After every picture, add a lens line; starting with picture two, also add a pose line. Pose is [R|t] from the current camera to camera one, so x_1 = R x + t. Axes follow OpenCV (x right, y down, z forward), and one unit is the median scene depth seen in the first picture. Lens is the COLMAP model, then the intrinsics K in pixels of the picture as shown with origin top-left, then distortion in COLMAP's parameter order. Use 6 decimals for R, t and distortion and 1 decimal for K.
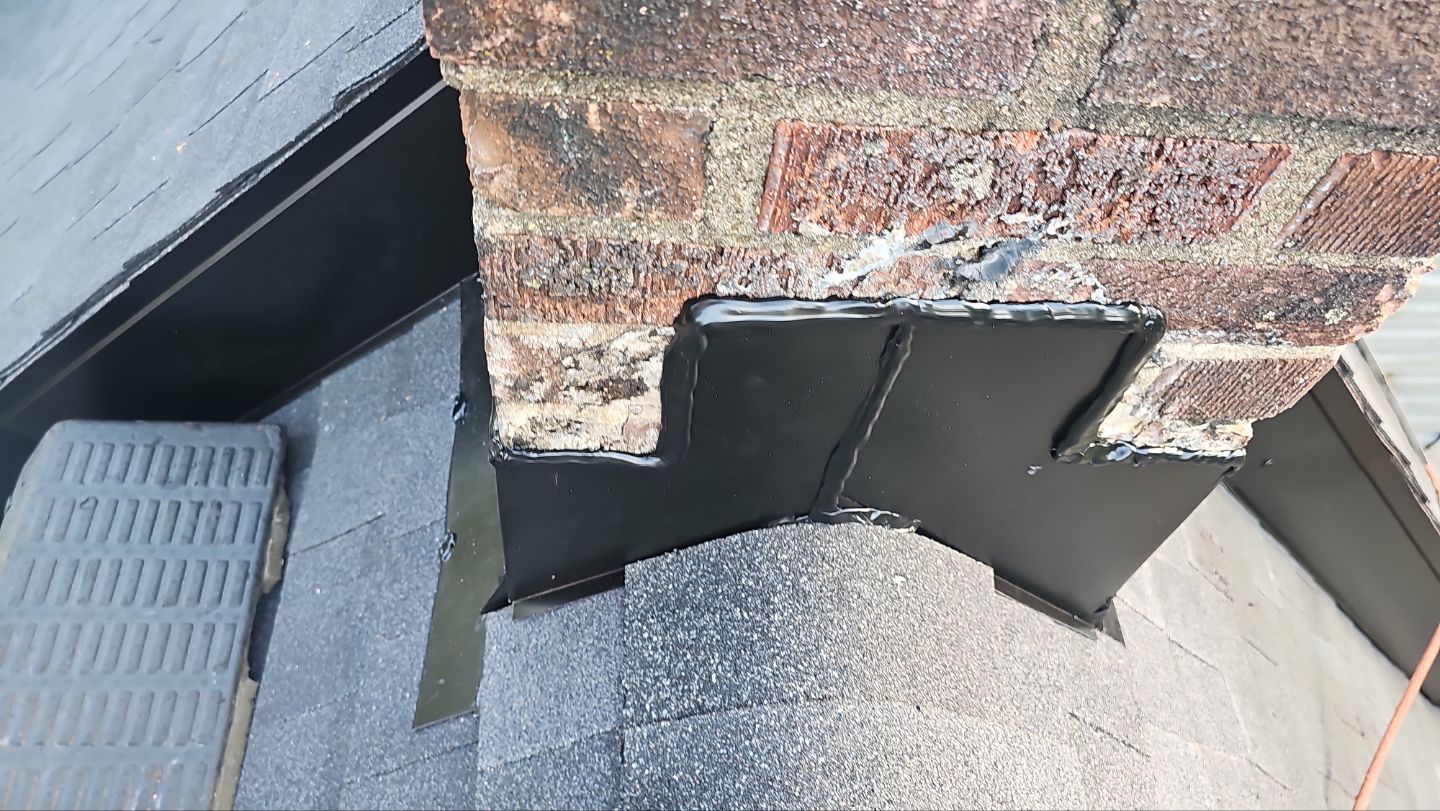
lens RADIAL K [[963.9, 0, 715.4], [0, 963.9, 410.4], [0, 0, 1]] dist [0.072334, -0.071758]
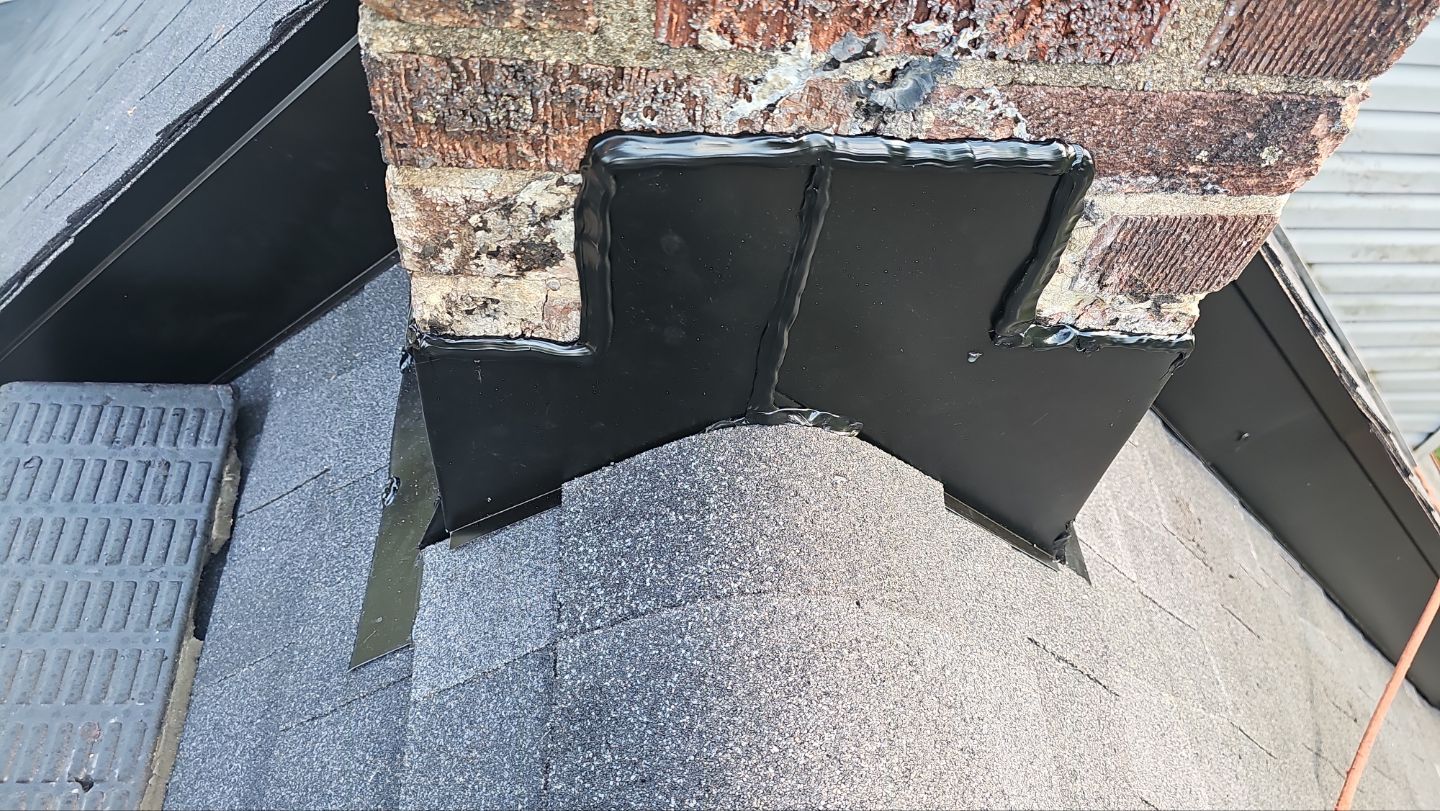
lens RADIAL K [[947.6, 0, 717.2], [0, 947.6, 456.5], [0, 0, 1]] dist [0.060377, -0.053940]
pose [[0.999798, -0.016560, -0.011432, 0.085514], [0.015974, 0.998641, -0.049601, 0.212458], [0.012238, 0.049408, 0.998704, 0.058835]]
